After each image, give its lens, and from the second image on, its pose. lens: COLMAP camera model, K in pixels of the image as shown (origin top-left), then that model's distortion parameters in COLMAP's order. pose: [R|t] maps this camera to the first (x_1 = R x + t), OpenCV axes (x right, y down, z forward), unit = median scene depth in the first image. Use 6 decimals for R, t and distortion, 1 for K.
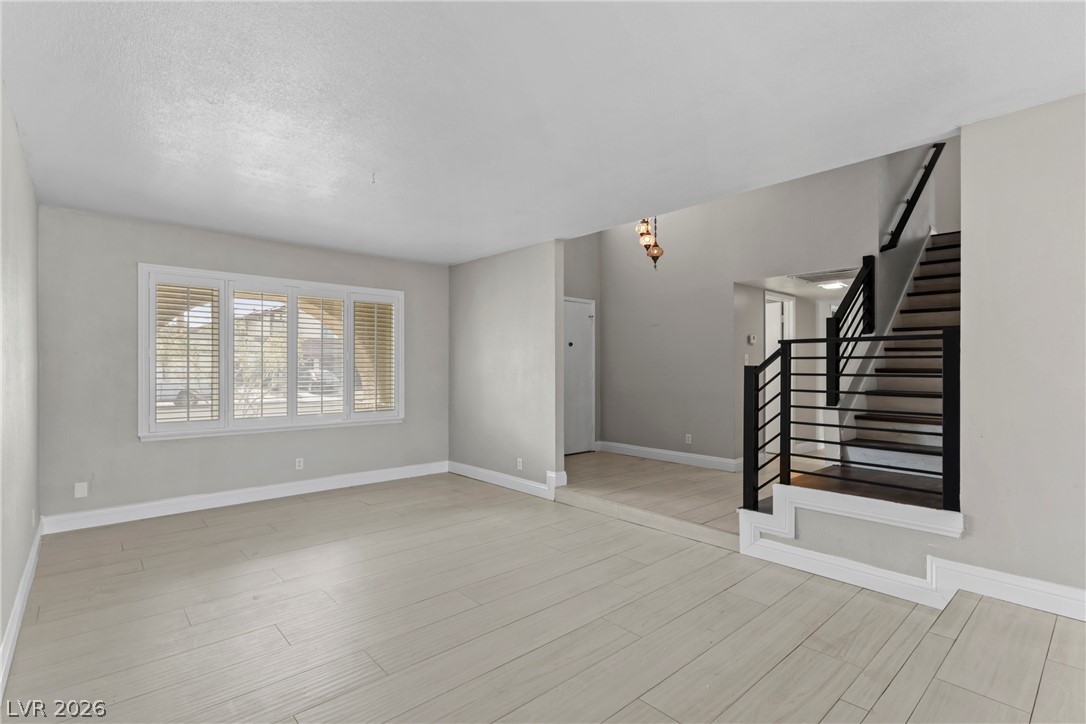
lens RADIAL K [[514.1, 0, 545.4], [0, 514.1, 366.9], [0, 0, 1]] dist [0.003688, 0.000864]
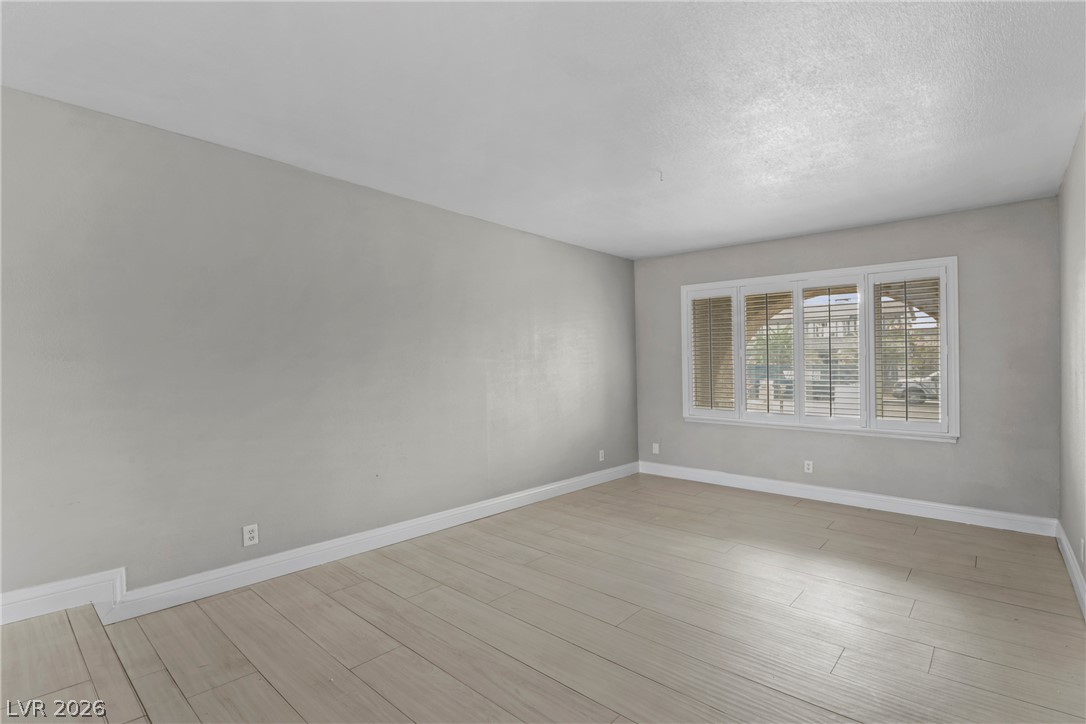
lens RADIAL K [[514.1, 0, 545.4], [0, 514.1, 366.9], [0, 0, 1]] dist [0.003688, 0.000864]
pose [[0.111226, 0.002725, -0.993791, 0.425940], [0.001919, 0.999994, 0.002957, 0.001311], [0.993793, -0.002236, 0.111220, 0.433659]]
